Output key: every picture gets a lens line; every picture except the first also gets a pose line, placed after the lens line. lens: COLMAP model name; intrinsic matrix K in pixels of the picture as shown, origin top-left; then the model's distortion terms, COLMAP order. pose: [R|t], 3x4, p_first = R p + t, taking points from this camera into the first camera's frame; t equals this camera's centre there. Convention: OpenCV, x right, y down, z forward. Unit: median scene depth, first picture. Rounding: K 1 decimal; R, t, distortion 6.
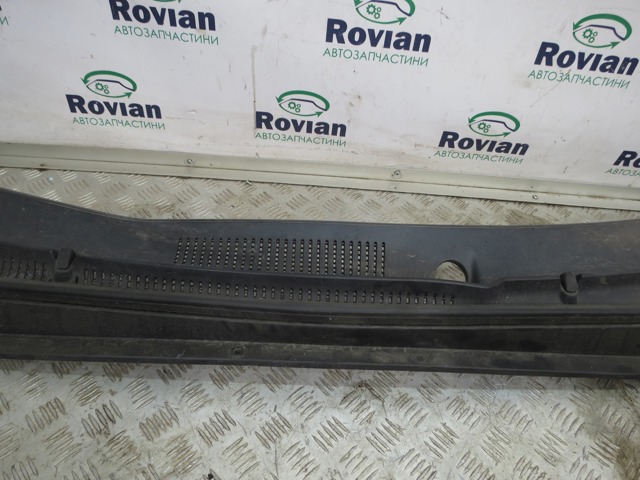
lens RADIAL K [[444.1, 0, 316.9], [0, 444.1, 240.2], [0, 0, 1]] dist [-0.037787, 0.004673]
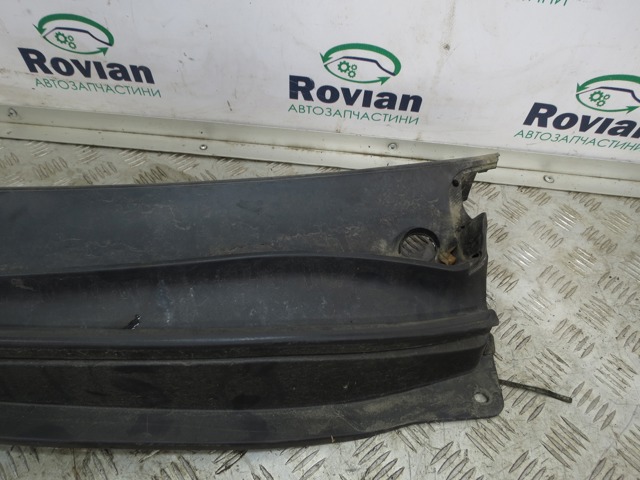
lens RADIAL K [[444.1, 0, 321.3], [0, 444.1, 239.2], [0, 0, 1]] dist [-0.037787, 0.004673]
pose [[0.998420, 0.026775, -0.049412, 0.777698], [-0.022142, 0.995510, 0.092033, -0.021787], [0.051655, -0.090793, 0.994529, 0.314514]]
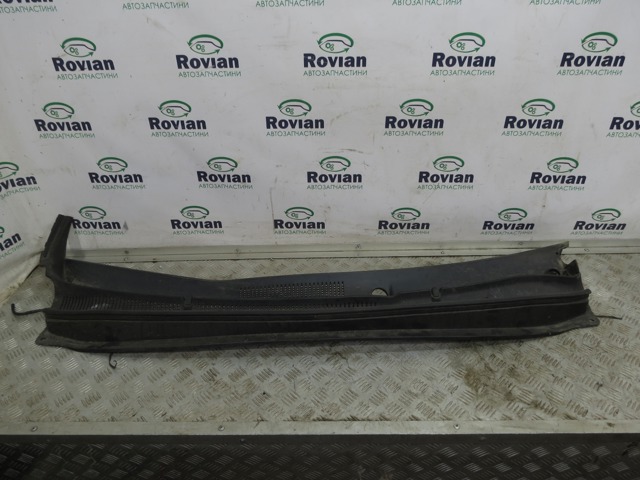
lens RADIAL K [[444.1, 0, 318.7], [0, 444.1, 236.9], [0, 0, 1]] dist [-0.037787, 0.004673]
pose [[0.995276, -0.090296, -0.035666, 0.100045], [0.082101, 0.978888, -0.187185, 0.129747], [0.051815, 0.183372, 0.981677, -0.740167]]
